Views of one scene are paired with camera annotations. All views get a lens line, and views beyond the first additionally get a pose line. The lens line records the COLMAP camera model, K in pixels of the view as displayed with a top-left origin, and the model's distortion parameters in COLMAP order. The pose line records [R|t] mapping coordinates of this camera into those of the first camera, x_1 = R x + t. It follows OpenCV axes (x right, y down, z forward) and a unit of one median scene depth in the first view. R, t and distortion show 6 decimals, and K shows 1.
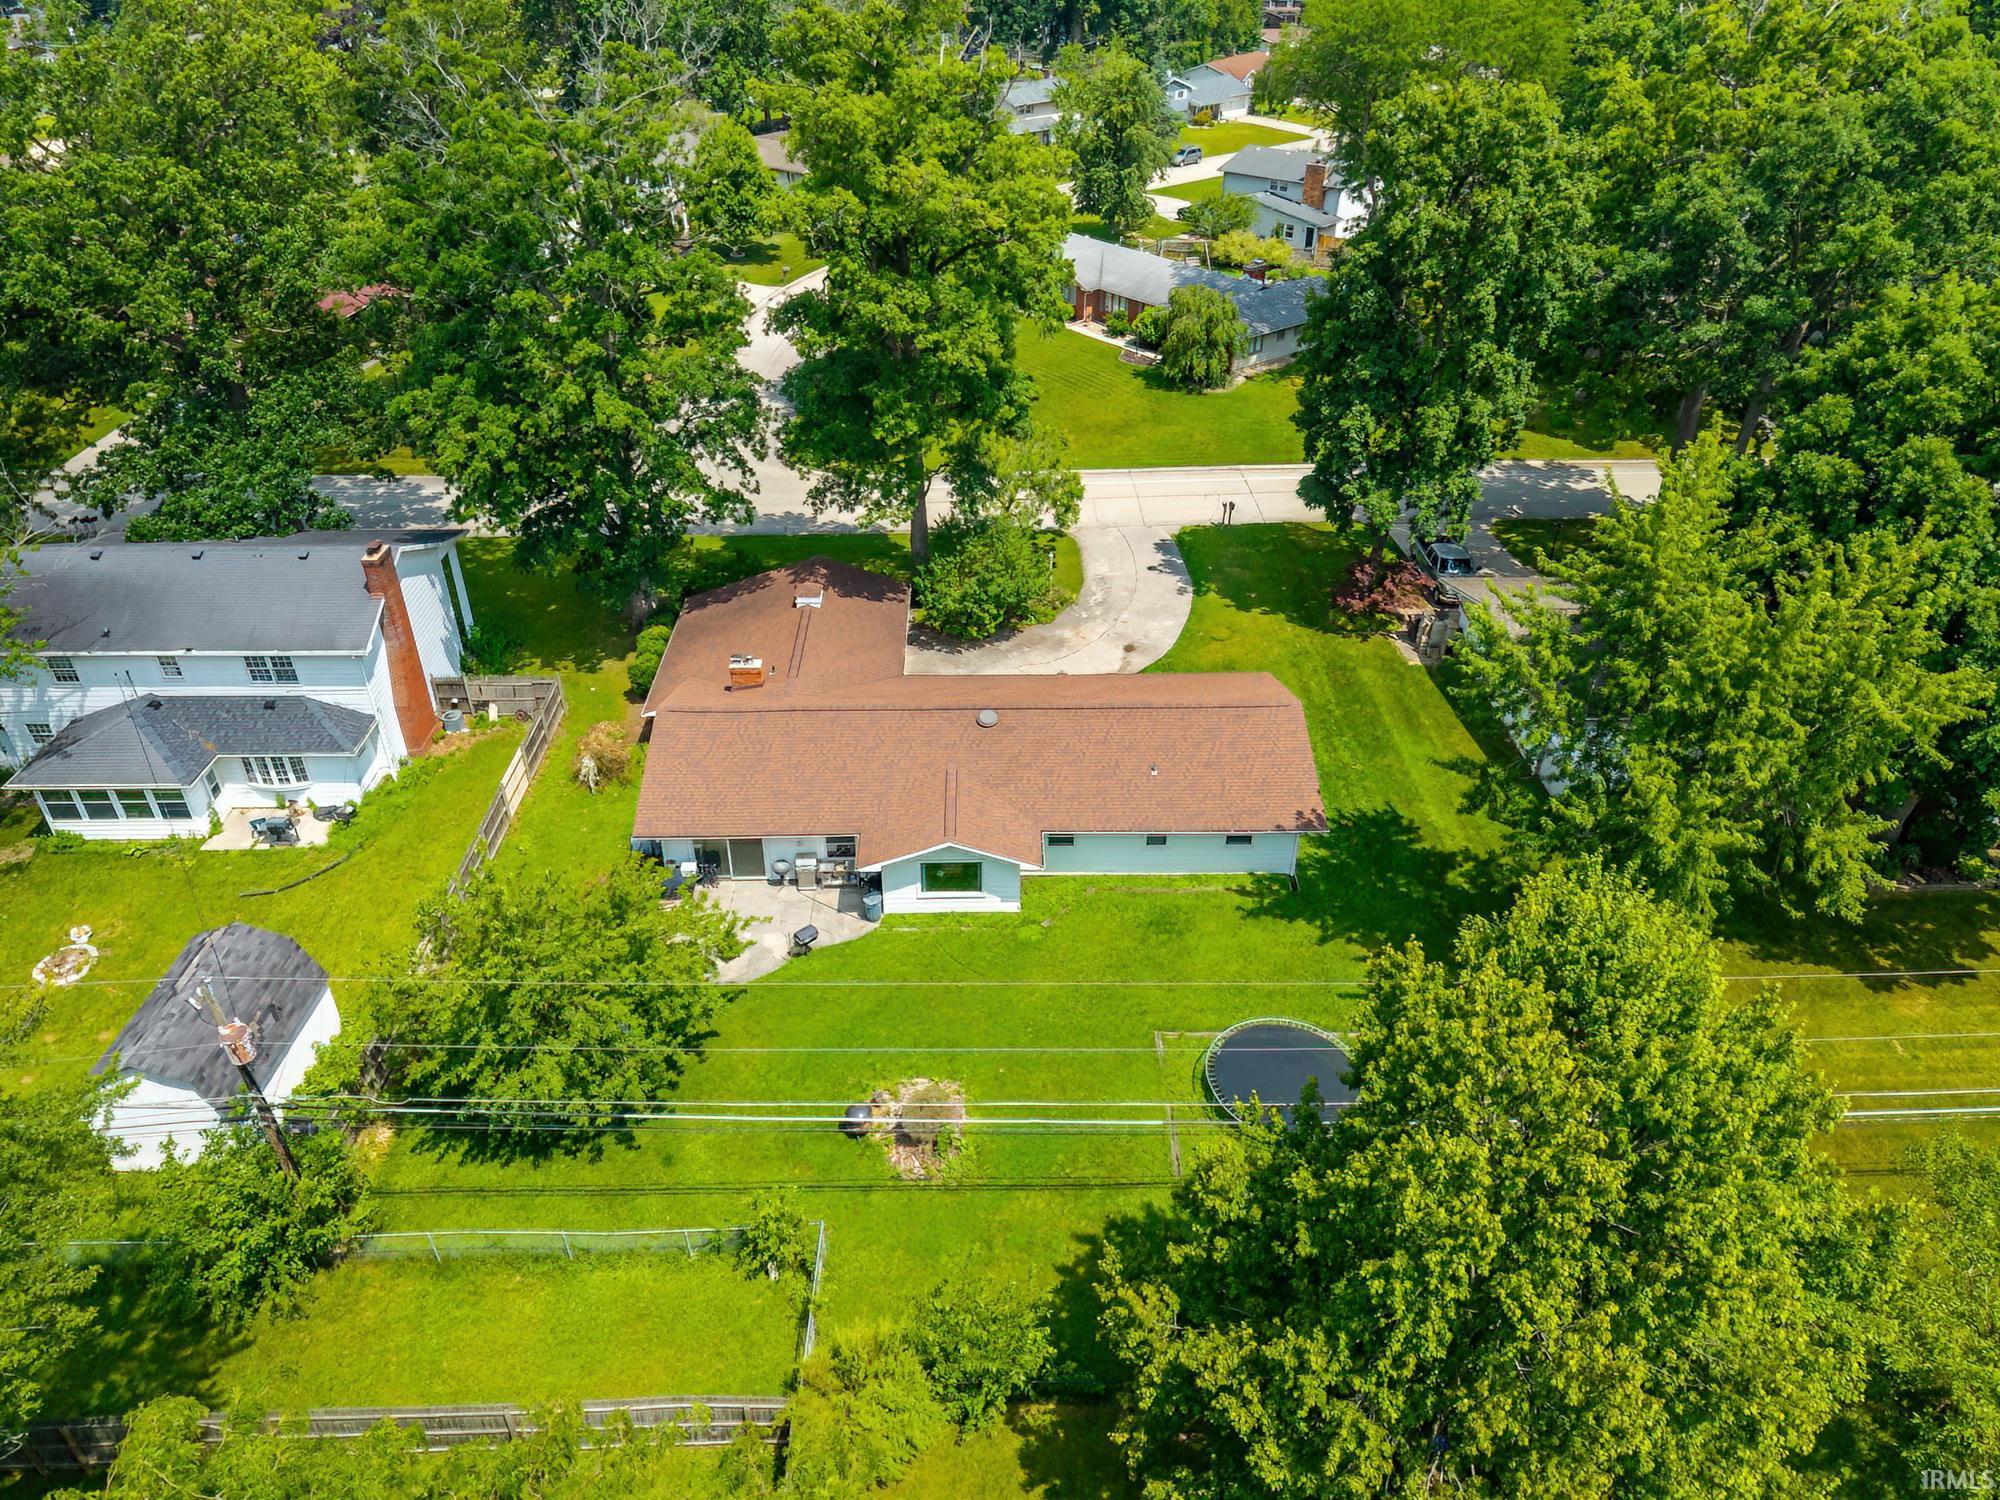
lens RADIAL K [[1339.0, 0, 998.2], [0, 1339.0, 739.4], [0, 0, 1]] dist [0.070392, -0.063214]
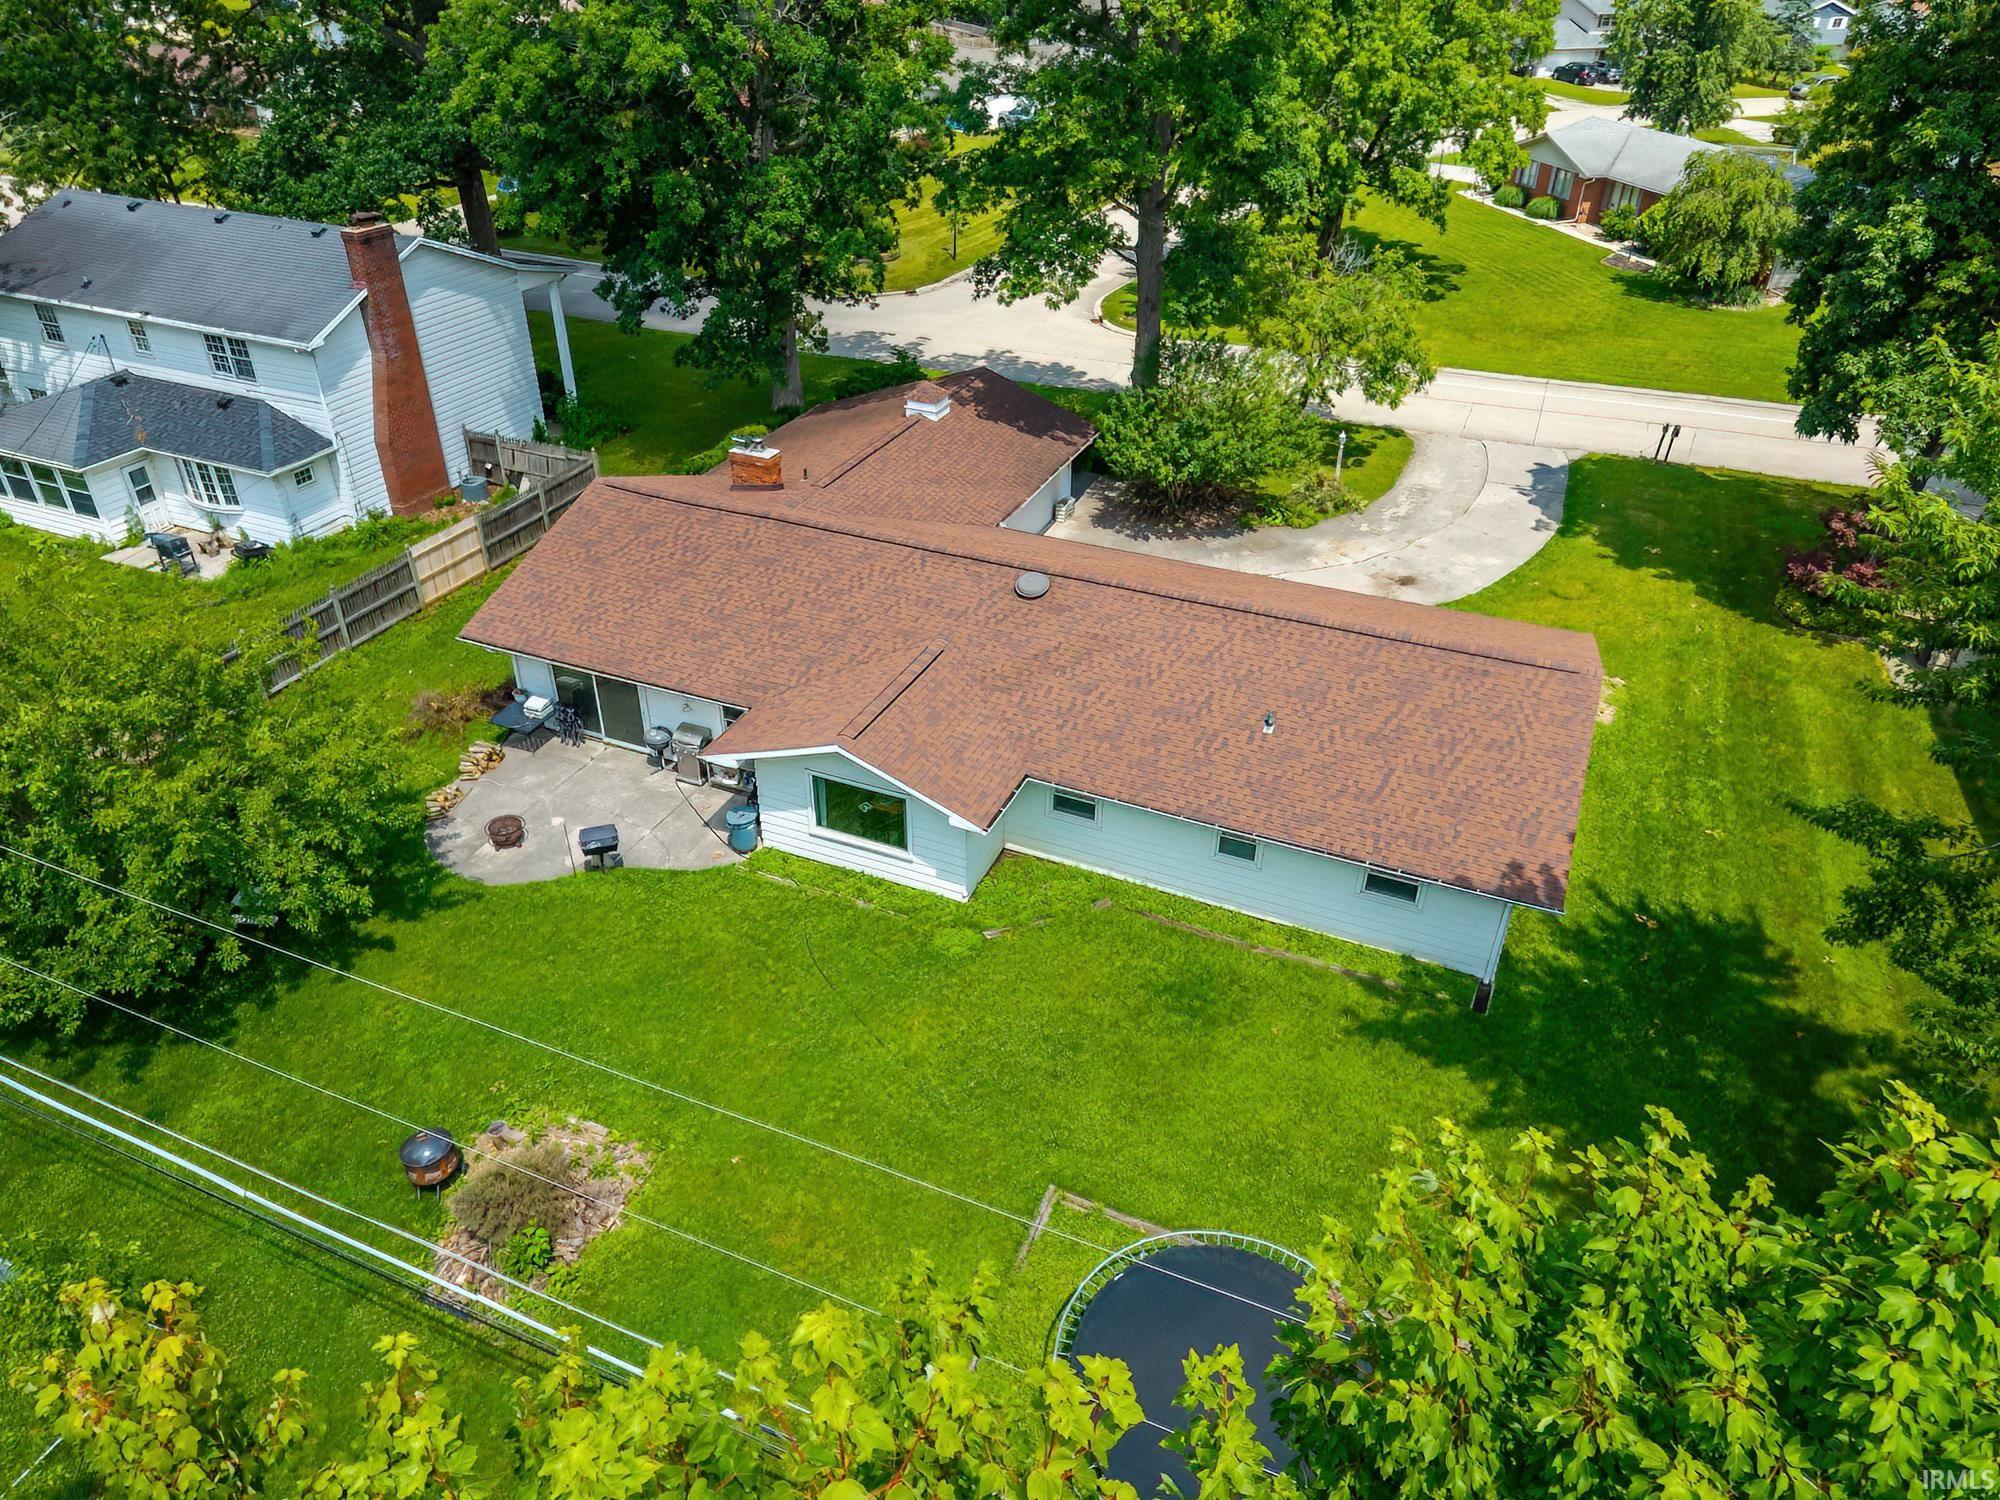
lens RADIAL K [[1330.8, 0, 1003.0], [0, 1330.8, 756.0], [0, 0, 1]] dist [0.057338, -0.064137]
pose [[0.913109, 0.233726, -0.334072, 0.202599], [-0.232153, 0.971627, 0.045238, 0.035990], [0.335166, 0.036248, 0.941461, 0.448869]]
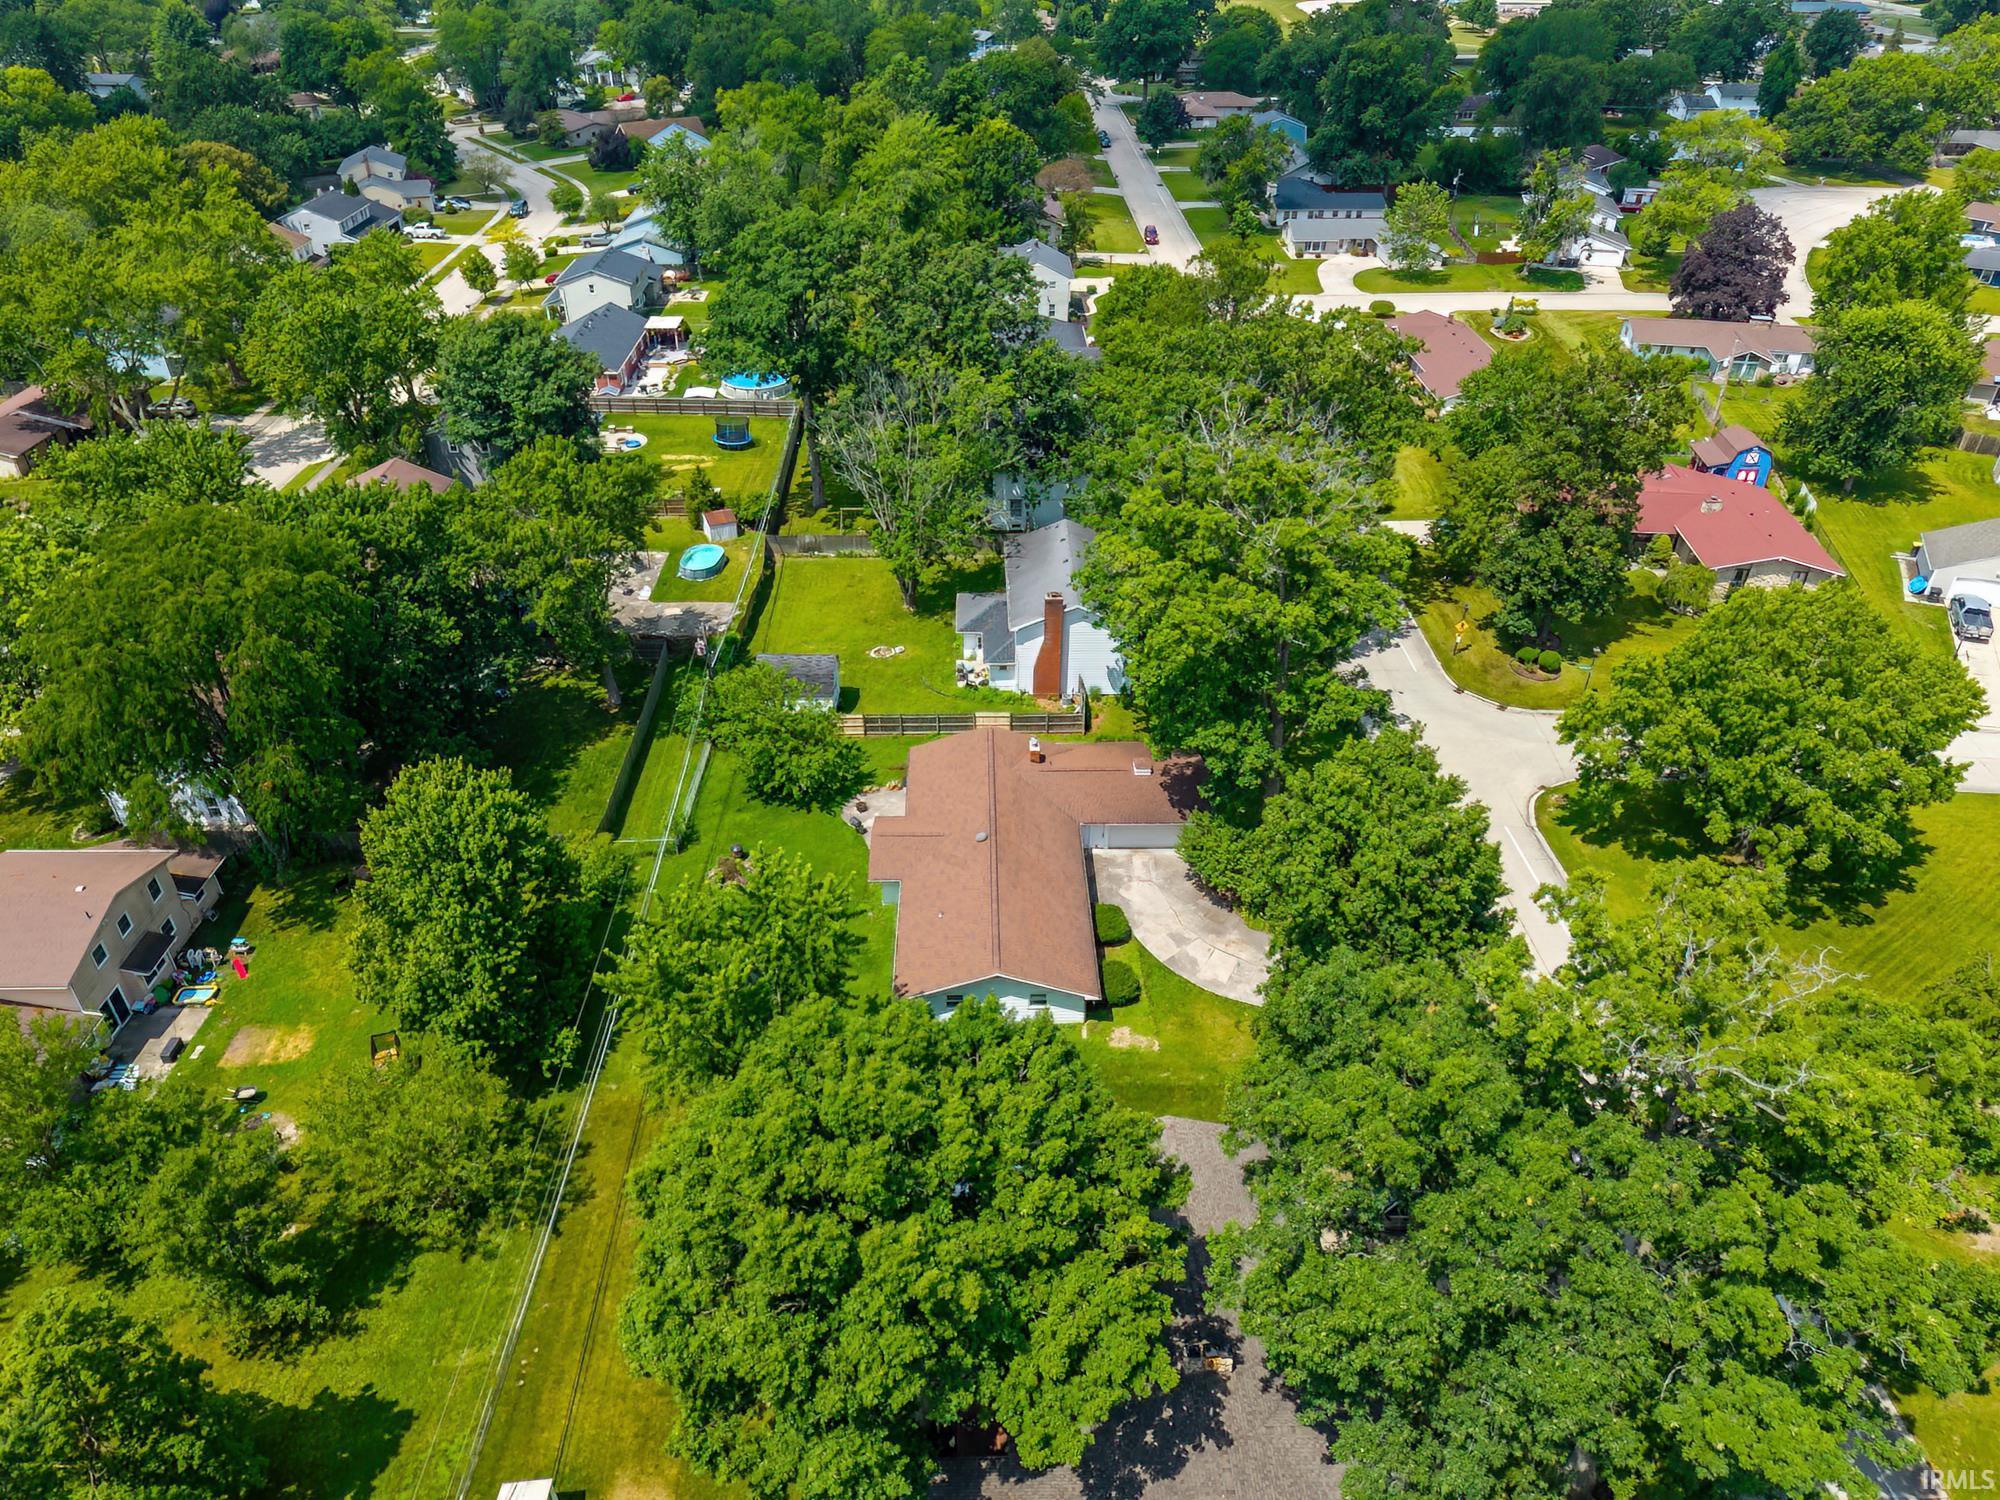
lens RADIAL K [[1341.3, 0, 1002.4], [0, 1341.3, 742.4], [0, 0, 1]] dist [0.074558, -0.063998]
pose [[0.001968, 0.546998, -0.837132, 1.314896], [-0.546859, 0.701457, 0.457059, -0.868996], [0.837223, 0.456893, 0.300511, 0.498268]]
